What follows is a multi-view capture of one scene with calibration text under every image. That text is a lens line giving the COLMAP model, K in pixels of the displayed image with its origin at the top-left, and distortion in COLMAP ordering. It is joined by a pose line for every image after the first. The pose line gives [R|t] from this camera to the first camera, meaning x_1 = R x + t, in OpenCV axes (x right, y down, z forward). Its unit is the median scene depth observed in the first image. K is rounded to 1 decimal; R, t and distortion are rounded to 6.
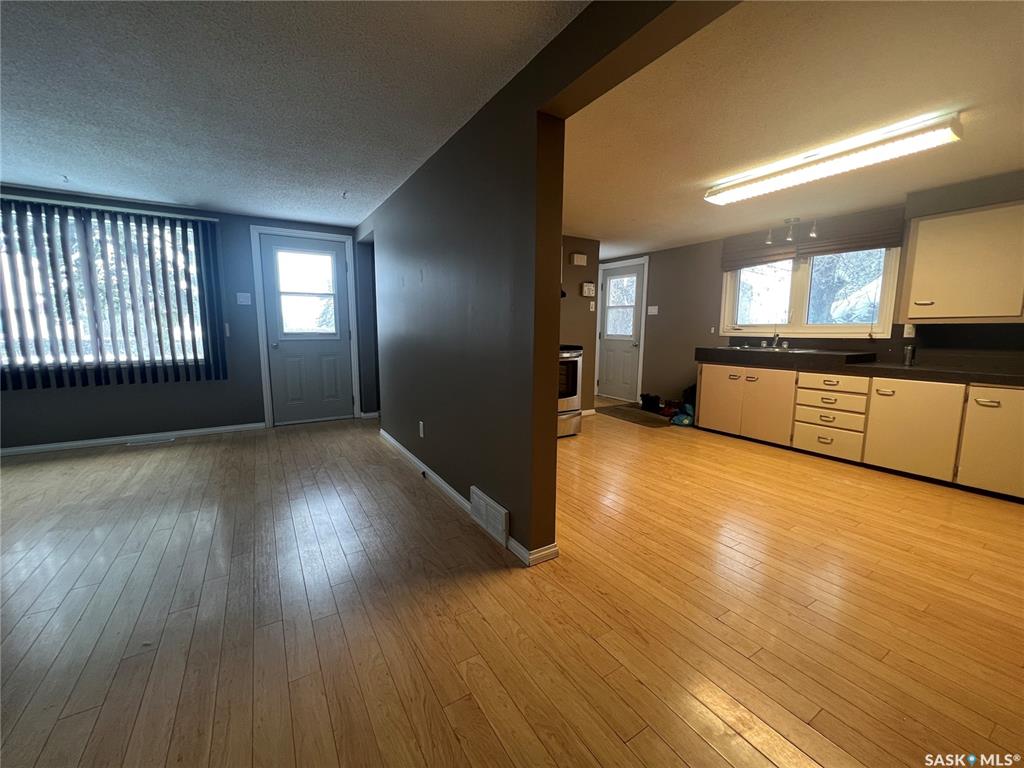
lens RADIAL K [[409.1, 0, 512.7], [0, 409.1, 381.6], [0, 0, 1]] dist [-0.001003, -0.000013]
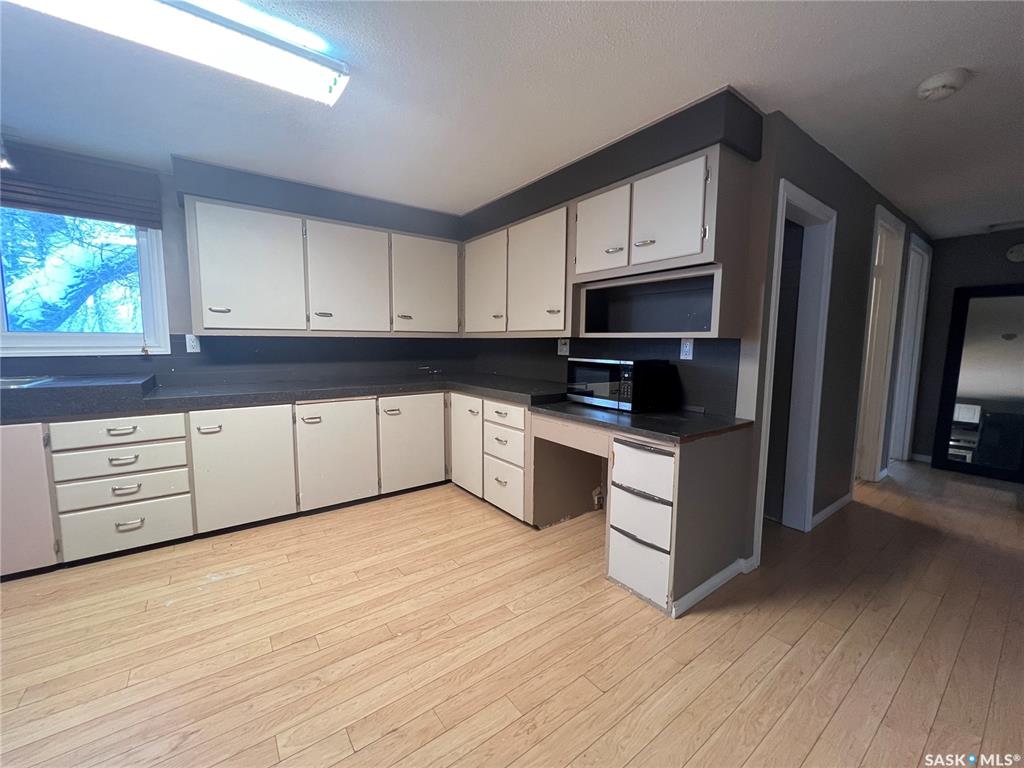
lens RADIAL K [[409.1, 0, 511.0], [0, 409.1, 383.2], [0, 0, 1]] dist [-0.001003, -0.000013]
pose [[-0.081494, -0.104139, 0.991218, 0.139369], [0.116321, 0.986736, 0.113232, -0.066339], [-0.989863, 0.124528, -0.068299, 0.452183]]
